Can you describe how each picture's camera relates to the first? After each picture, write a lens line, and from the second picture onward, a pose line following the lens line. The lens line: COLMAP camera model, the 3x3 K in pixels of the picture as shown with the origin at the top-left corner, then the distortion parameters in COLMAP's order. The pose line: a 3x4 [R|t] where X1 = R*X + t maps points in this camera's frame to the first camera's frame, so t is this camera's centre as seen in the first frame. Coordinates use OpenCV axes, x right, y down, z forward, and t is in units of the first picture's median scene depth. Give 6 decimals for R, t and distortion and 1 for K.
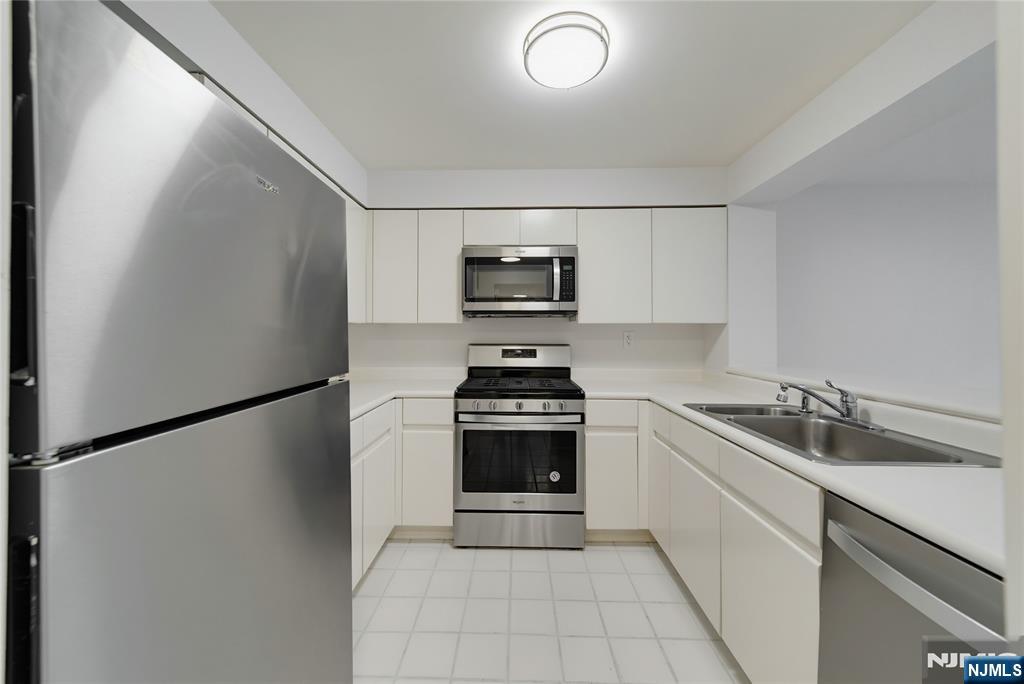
lens RADIAL K [[359.8, 0, 513.1], [0, 359.8, 333.0], [0, 0, 1]] dist [0.001631, 0.000091]
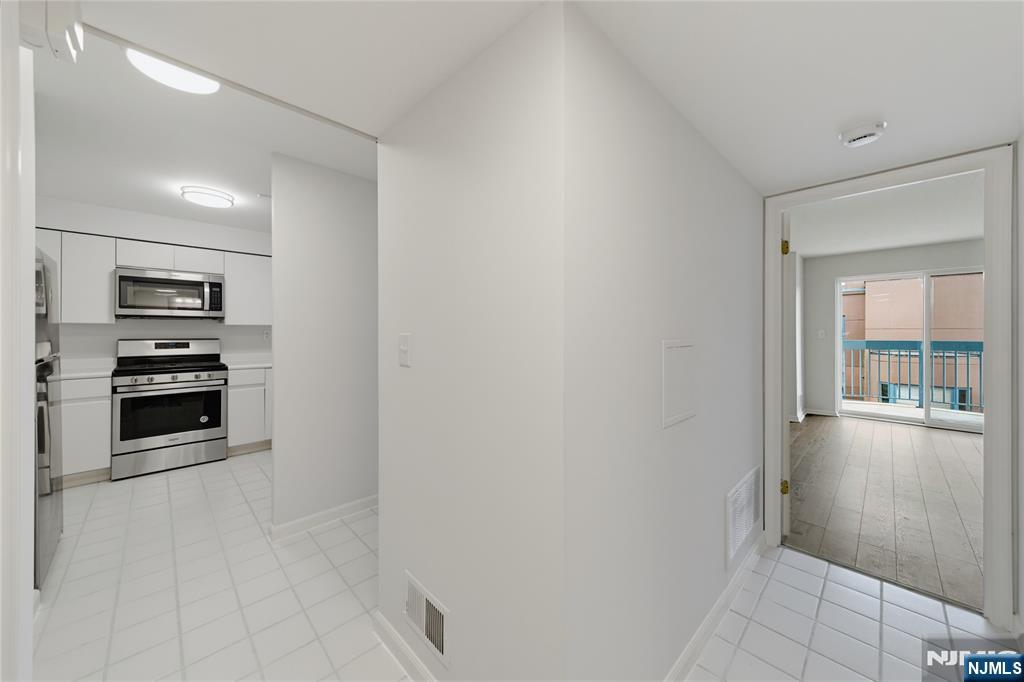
lens RADIAL K [[359.8, 0, 513.1], [0, 359.8, 332.0], [0, 0, 1]] dist [0.001631, 0.000091]
pose [[0.694164, 0.000995, 0.719816, -0.079239], [-0.006245, 0.999970, 0.004639, -0.011711], [-0.719790, -0.007715, 0.694149, -1.019863]]
